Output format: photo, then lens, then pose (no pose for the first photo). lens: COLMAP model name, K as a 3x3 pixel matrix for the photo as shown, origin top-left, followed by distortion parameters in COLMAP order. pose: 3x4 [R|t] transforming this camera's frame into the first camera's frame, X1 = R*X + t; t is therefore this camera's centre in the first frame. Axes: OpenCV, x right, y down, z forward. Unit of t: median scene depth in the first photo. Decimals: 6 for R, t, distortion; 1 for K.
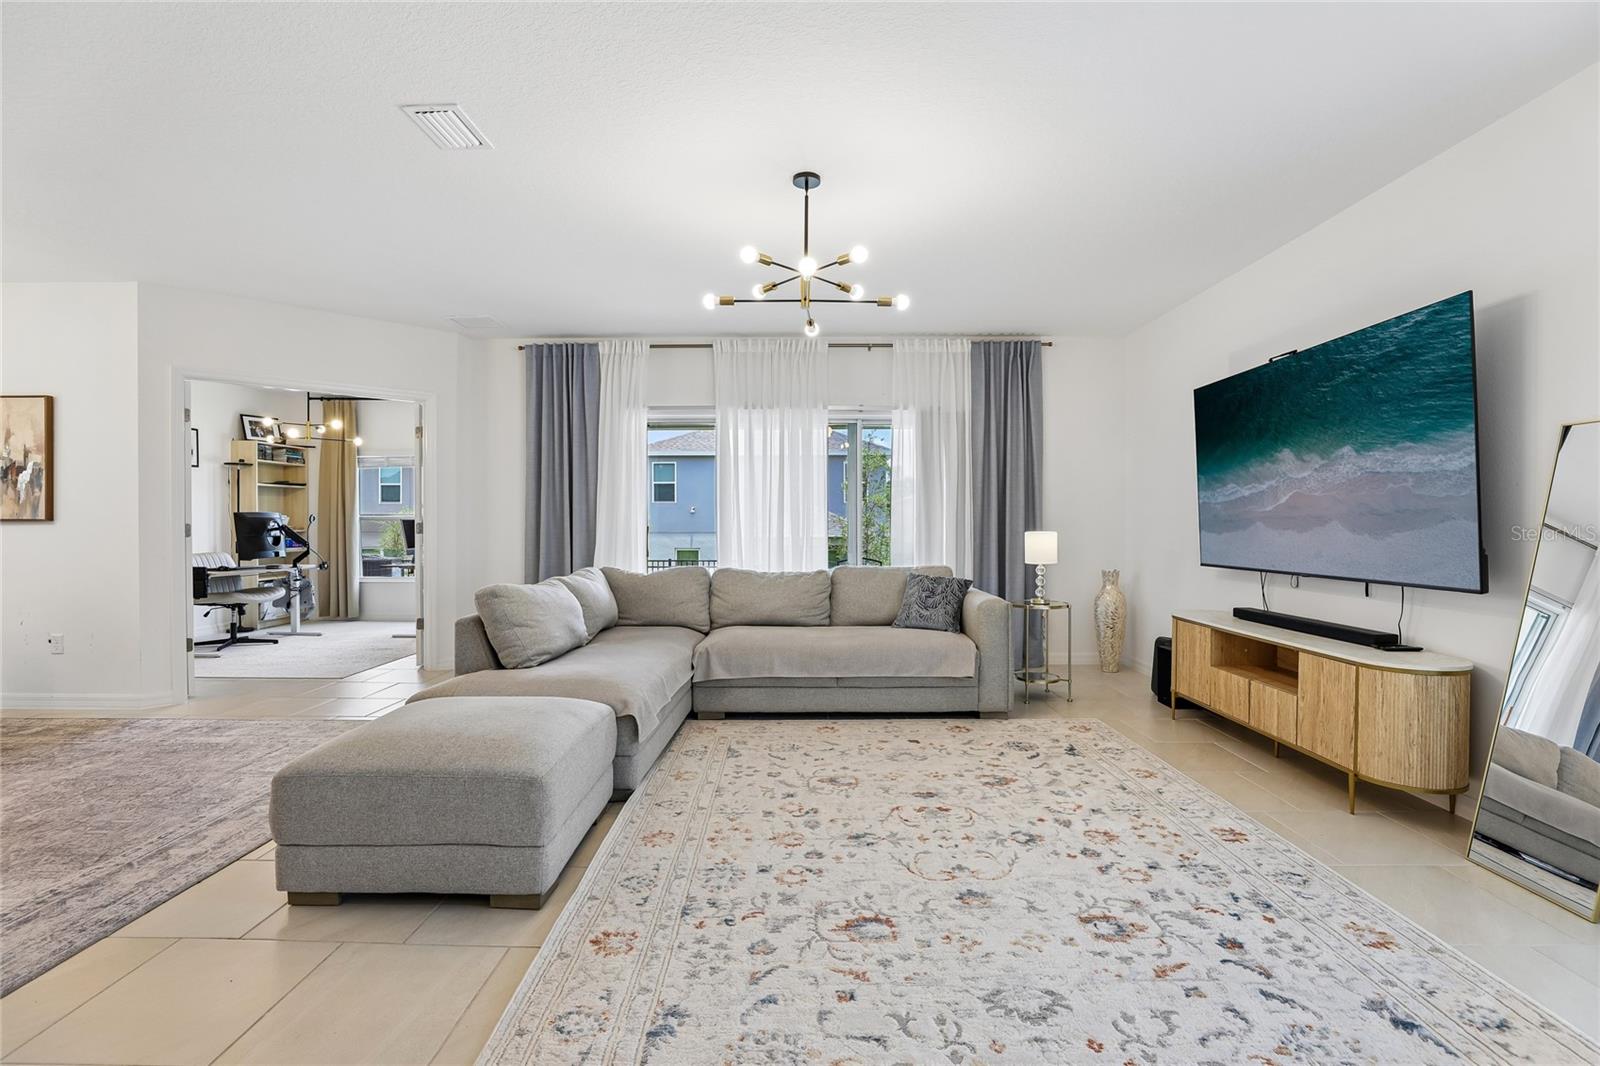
lens RADIAL K [[742.5, 0, 796.2], [0, 742.5, 522.9], [0, 0, 1]] dist [-0.036972, 0.009186]
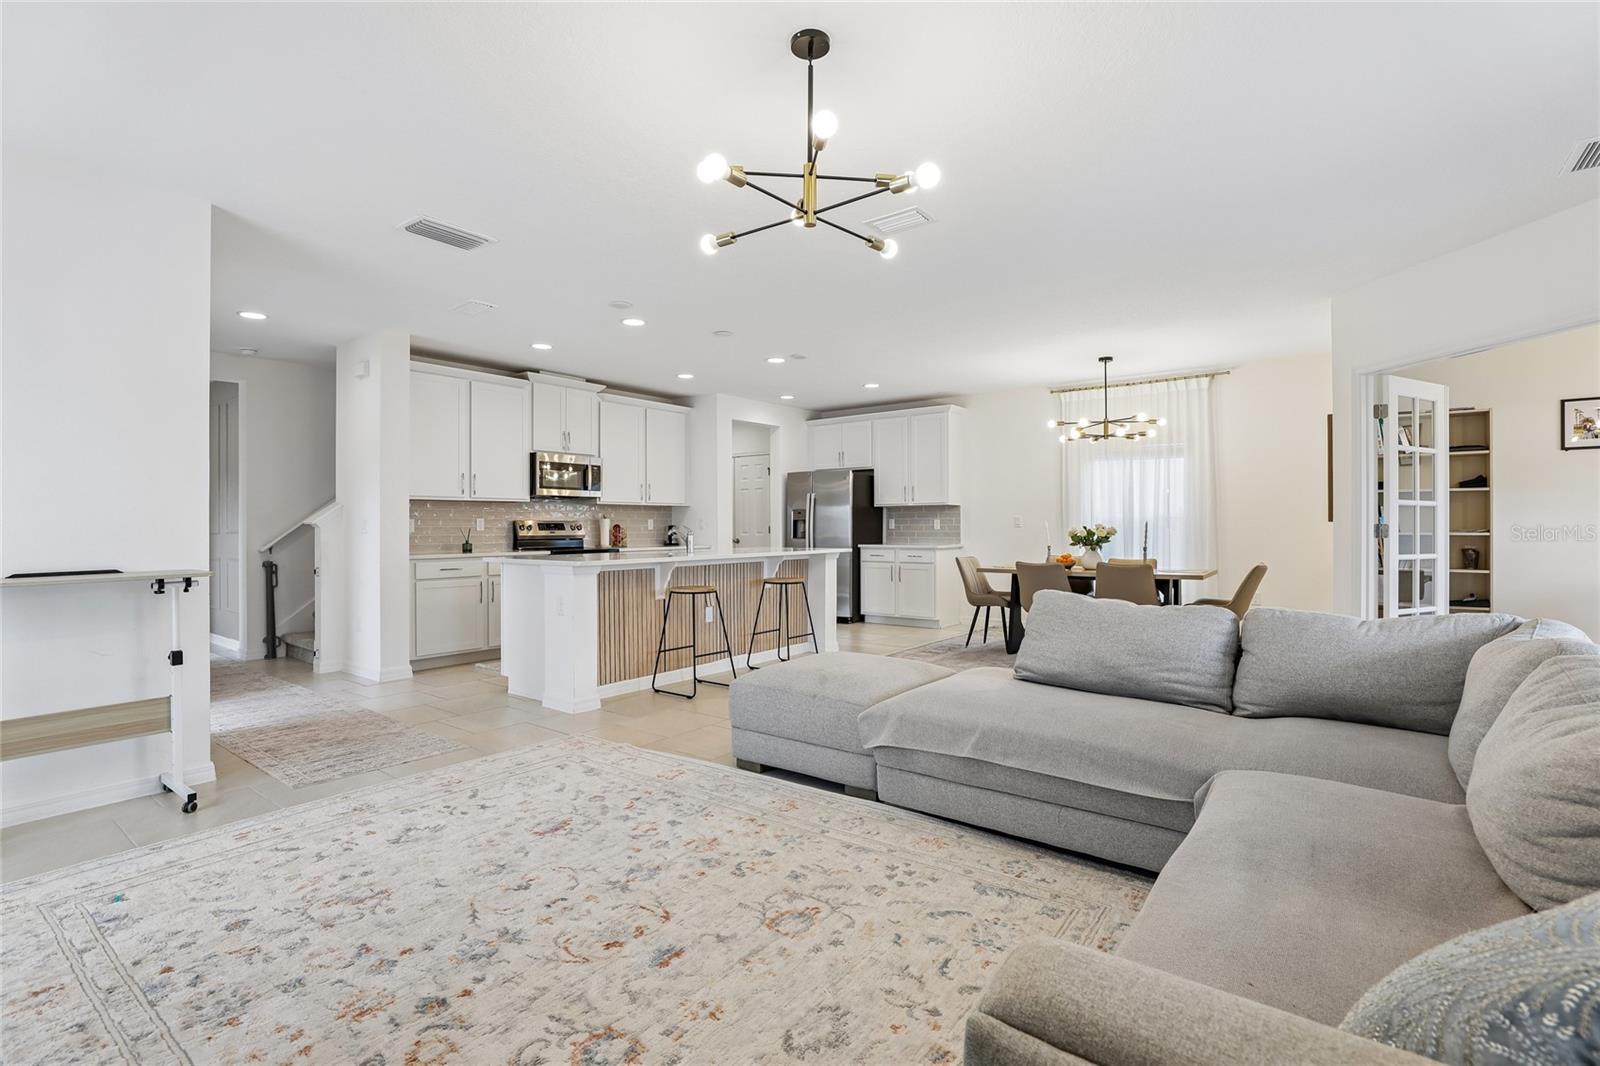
lens RADIAL K [[742.5, 0, 799.2], [0, 742.5, 522.4], [0, 0, 1]] dist [-0.036972, 0.009186]
pose [[-0.601742, -0.001043, -0.798689, 0.440082], [0.003281, 0.999987, -0.003777, 0.000445], [0.798683, -0.004893, -0.601732, 1.066423]]
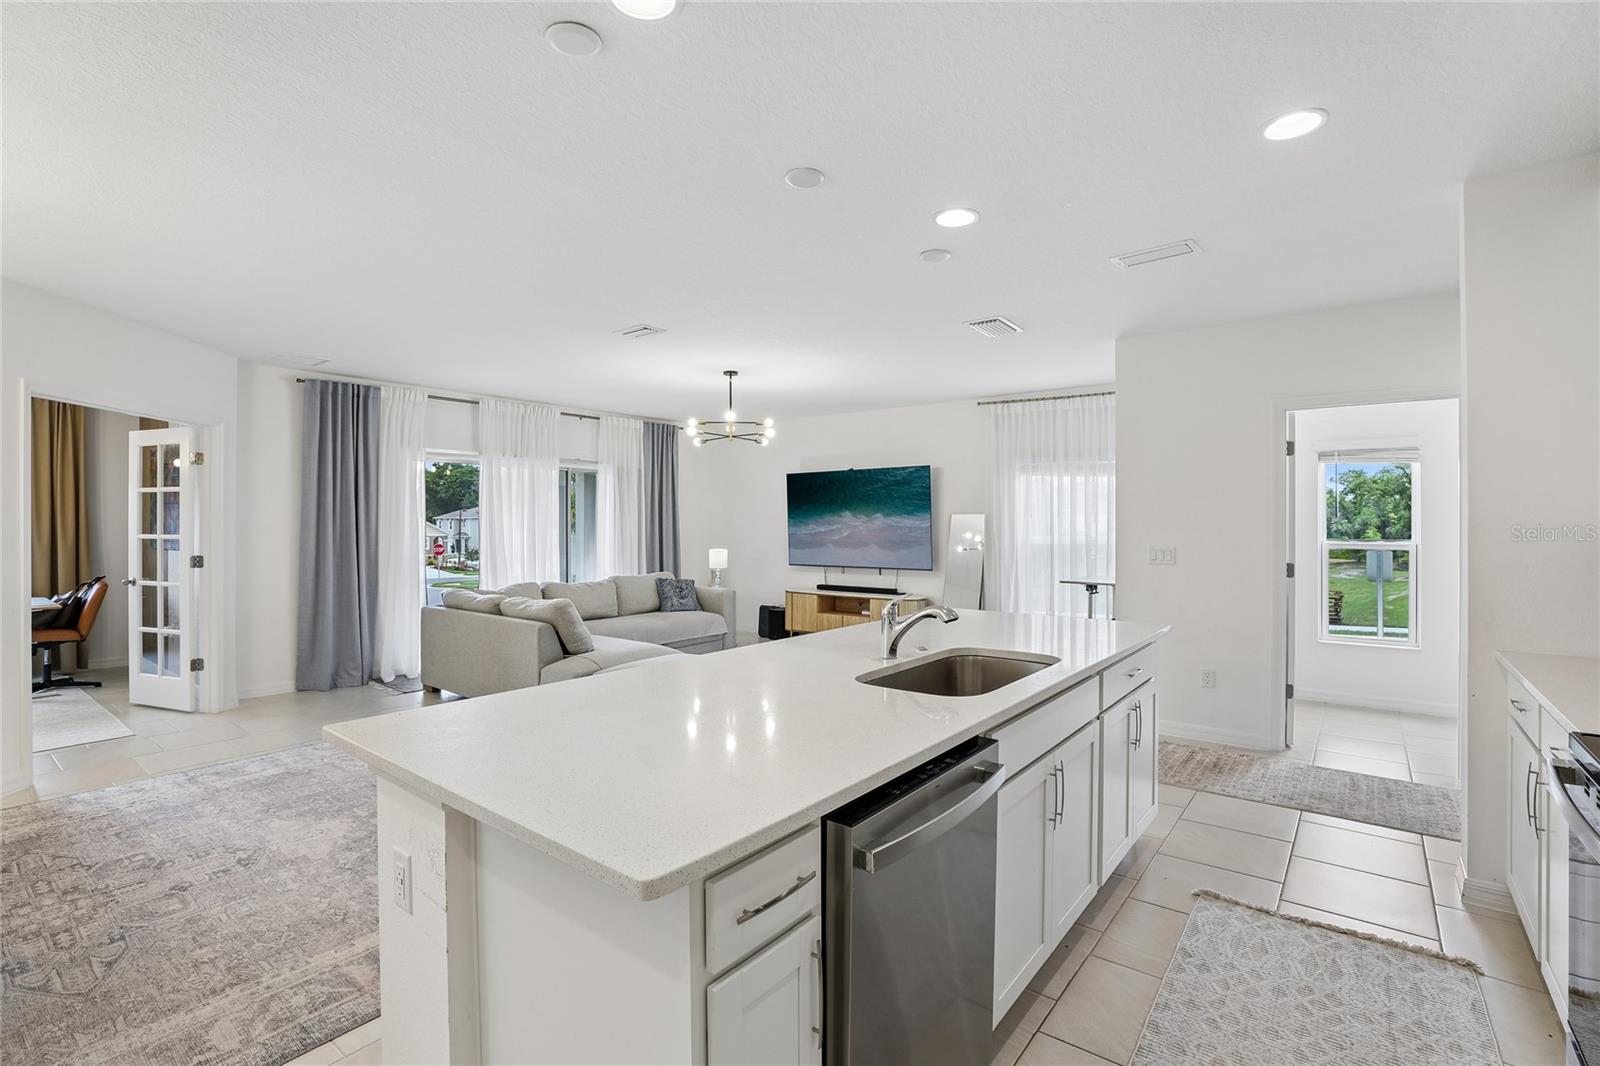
lens RADIAL K [[742.5, 0, 807.1], [0, 742.5, 526.1], [0, 0, 1]] dist [-0.036972, 0.009186]
pose [[0.601791, -0.002518, 0.798650, -1.047380], [0.000124, 0.999995, 0.003060, -0.054407], [-0.798654, -0.001743, 0.601789, -0.231155]]
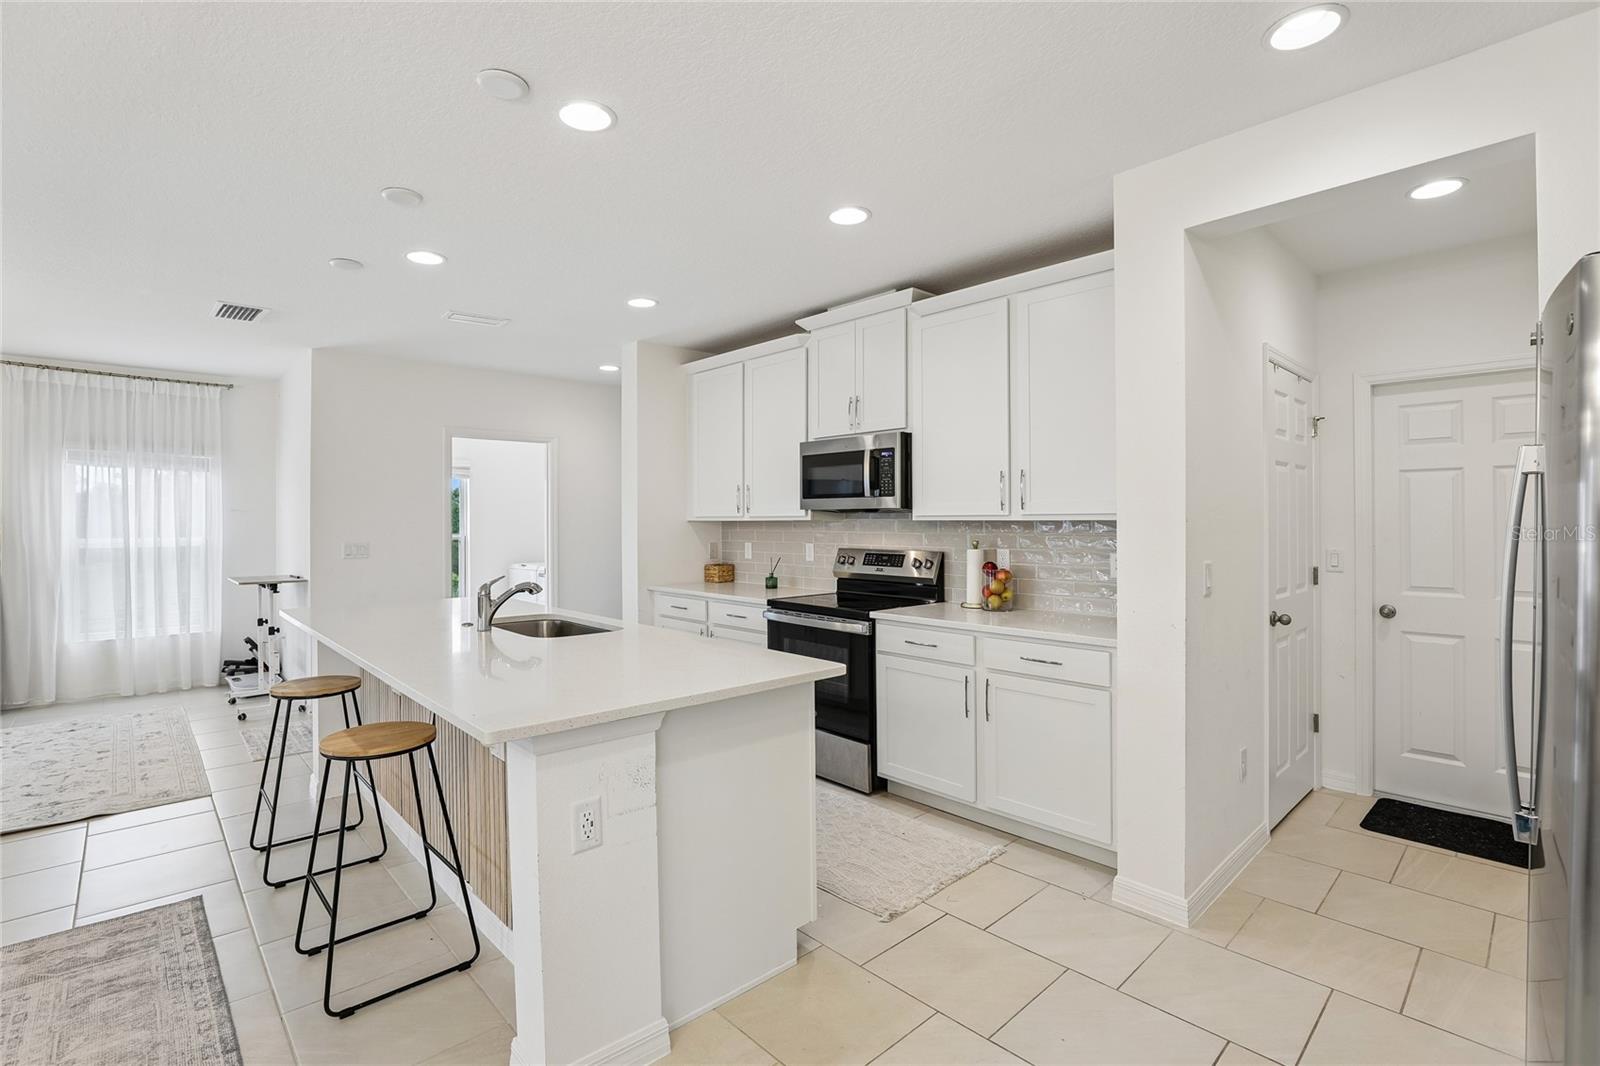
lens RADIAL K [[742.5, 0, 812.0], [0, 742.5, 534.3], [0, 0, 1]] dist [-0.036972, 0.009186]
pose [[-0.697610, -0.010500, 0.716401, -1.277304], [0.005415, 0.999787, 0.019927, -0.055203], [-0.716457, 0.017781, -0.697404, 0.334181]]
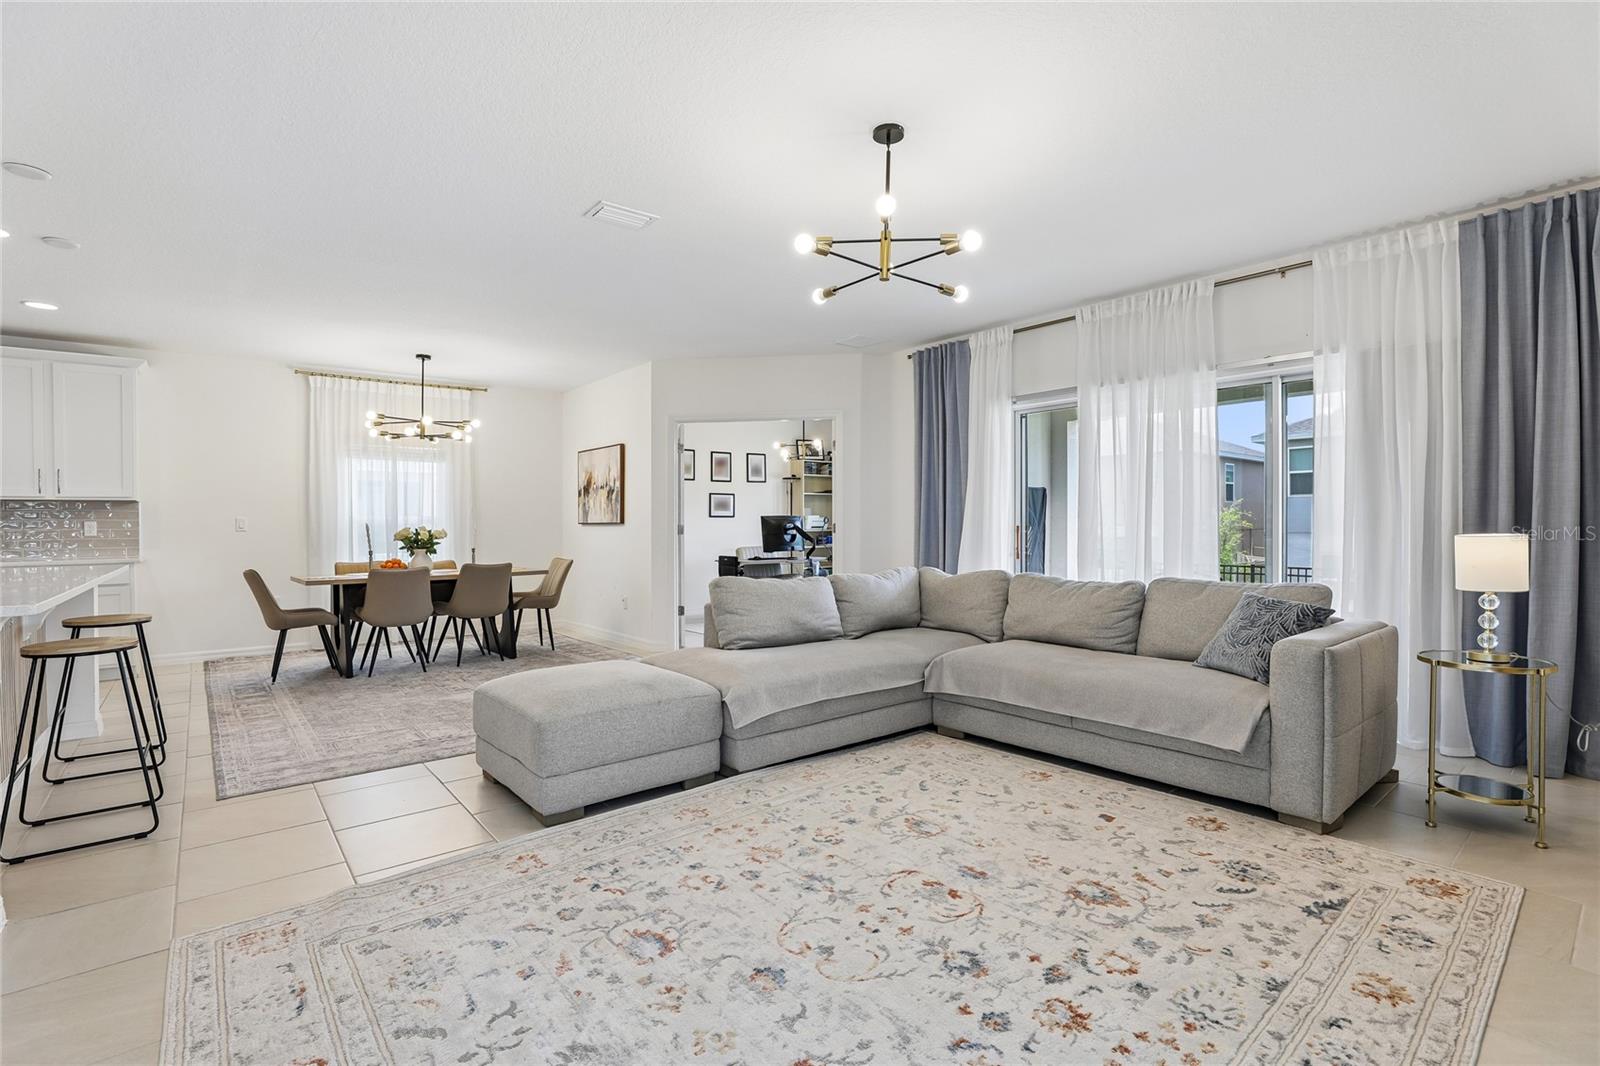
lens RADIAL K [[742.5, 0, 796.8], [0, 742.5, 539.9], [0, 0, 1]] dist [-0.036972, 0.009186]
pose [[0.641406, 0.012738, -0.767096, 0.469377], [0.006366, 0.999739, 0.021923, -0.000579], [0.767175, -0.018945, 0.641158, 0.266222]]
